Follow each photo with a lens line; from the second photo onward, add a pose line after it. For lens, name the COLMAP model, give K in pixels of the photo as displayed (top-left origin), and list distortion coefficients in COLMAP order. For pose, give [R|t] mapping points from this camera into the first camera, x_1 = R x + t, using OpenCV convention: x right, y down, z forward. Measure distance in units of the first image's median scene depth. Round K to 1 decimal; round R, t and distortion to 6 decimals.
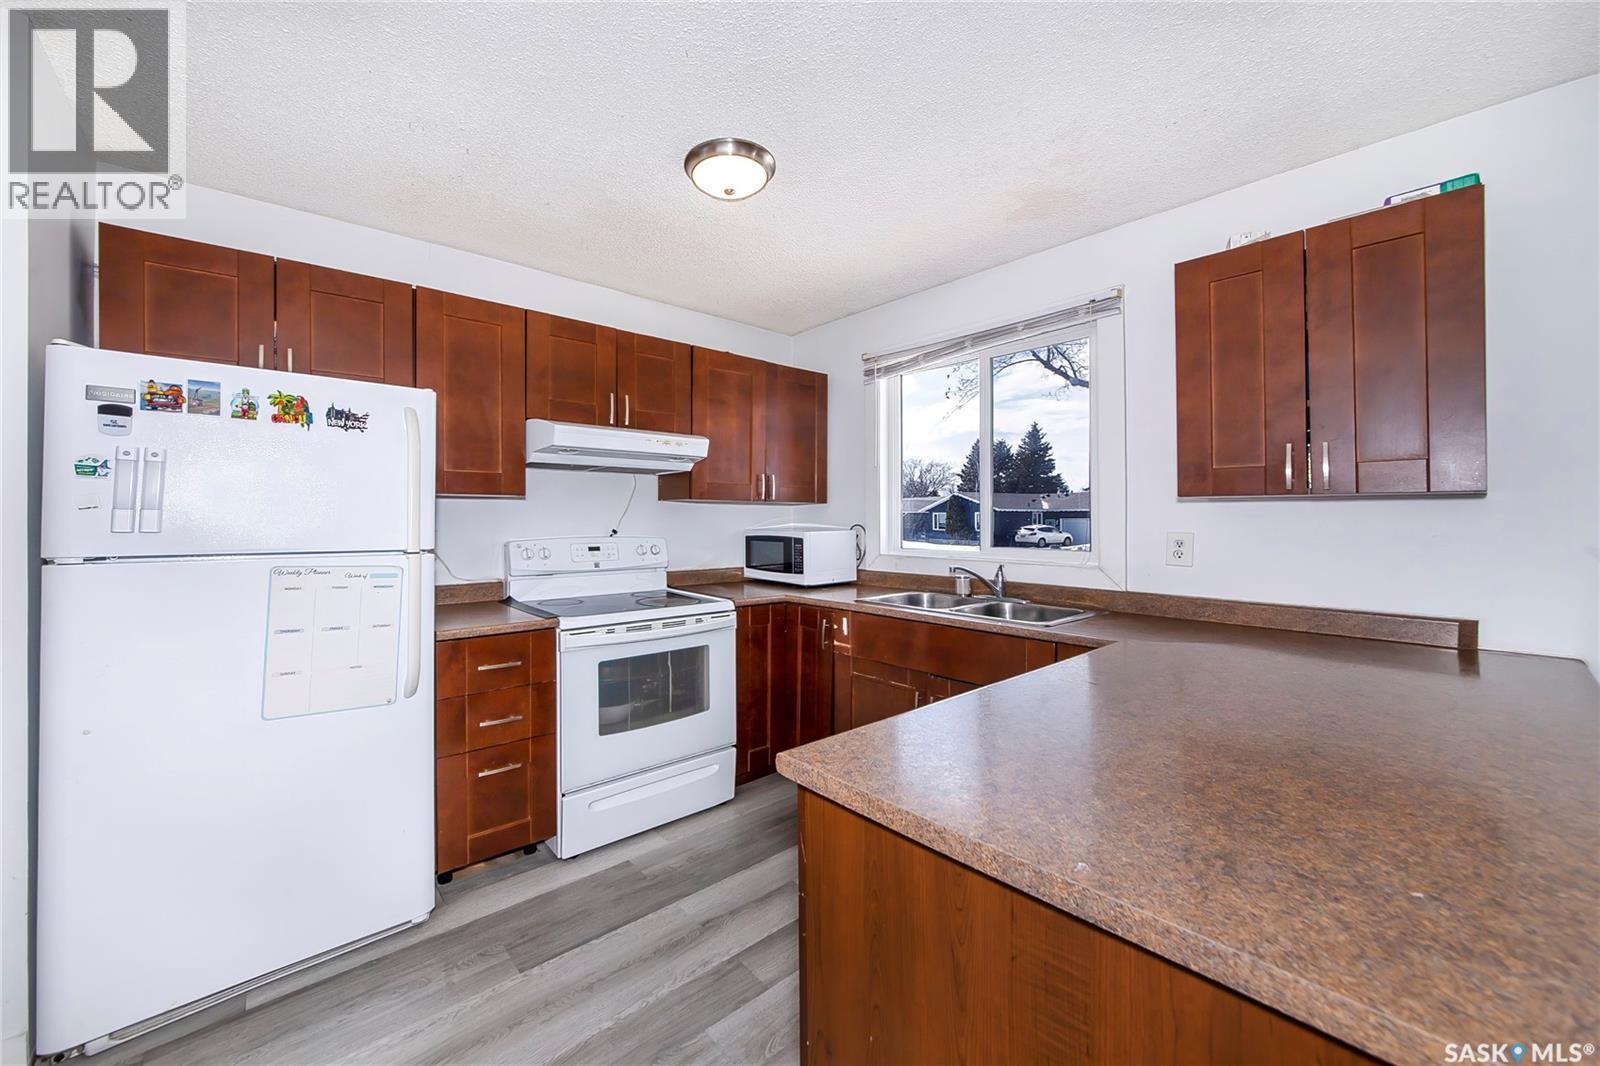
lens RADIAL K [[601.4, 0, 800.6], [0, 601.4, 513.0], [0, 0, 1]] dist [-0.000456, -0.000065]
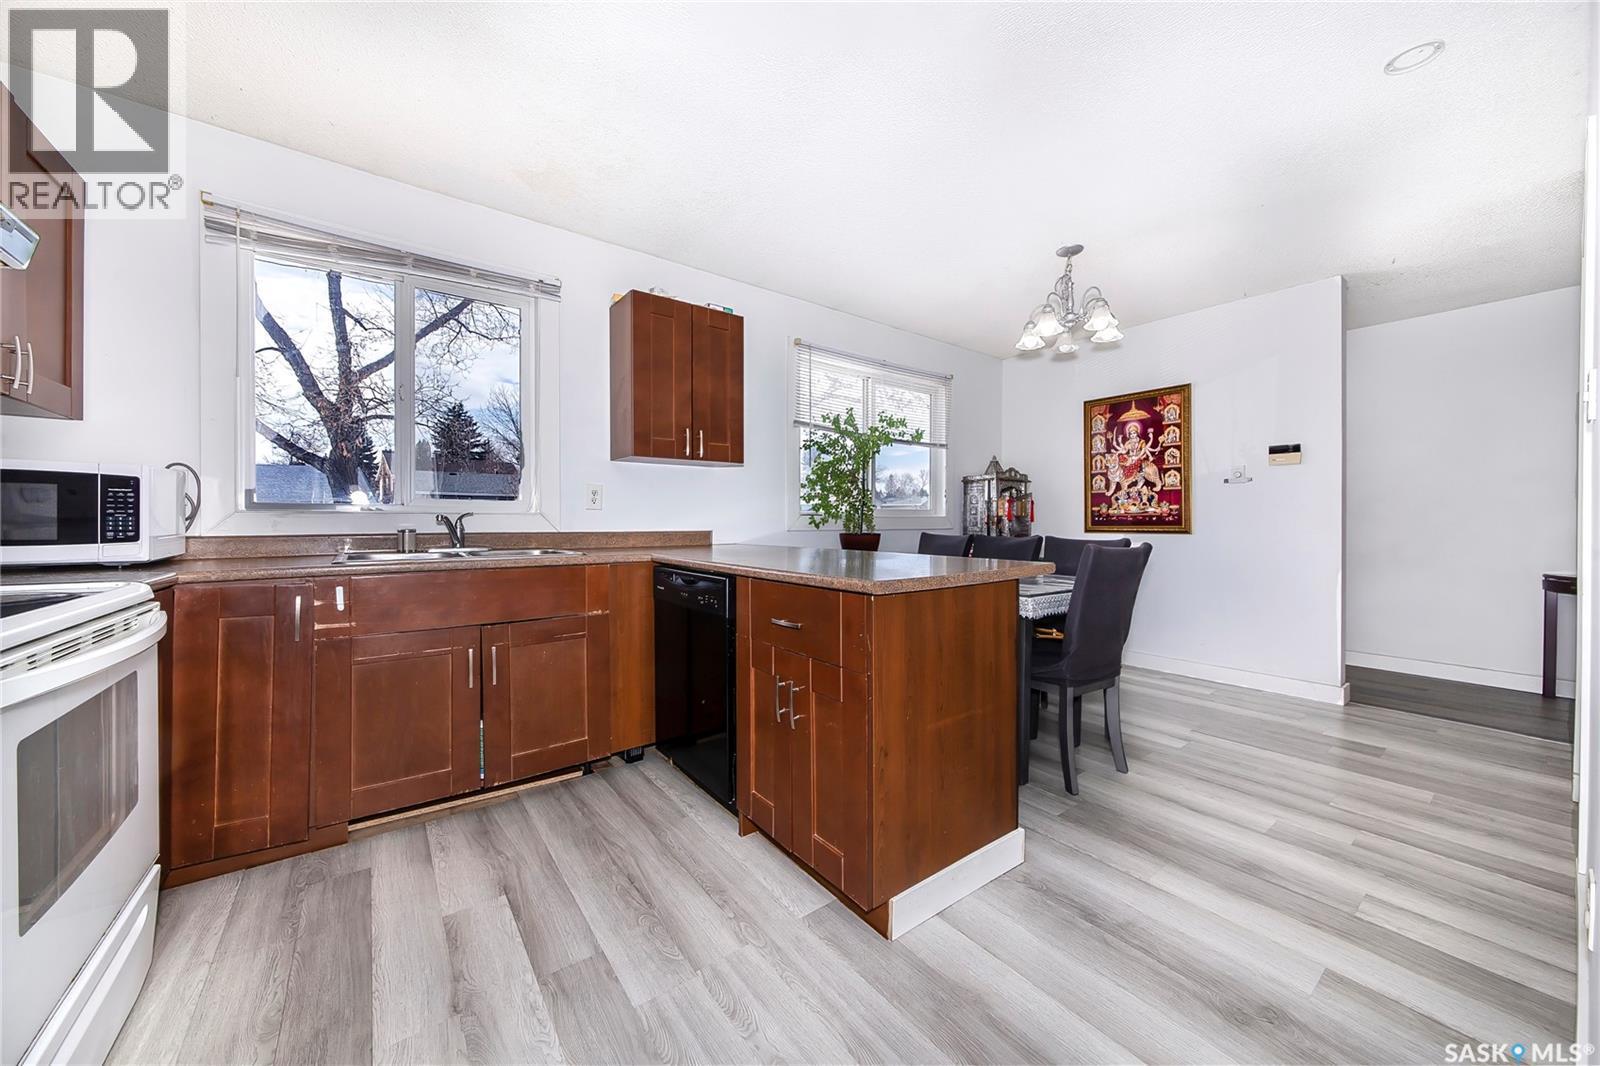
lens RADIAL K [[560.1, 0, 799.3], [0, 560.1, 526.1], [0, 0, 1]] dist [0.000167, 0.000149]
pose [[0.091233, -0.025602, 0.995500, -0.584985], [-0.000602, 0.999668, 0.025764, 0.093853], [-0.995829, -0.002949, 0.091187, 0.439757]]
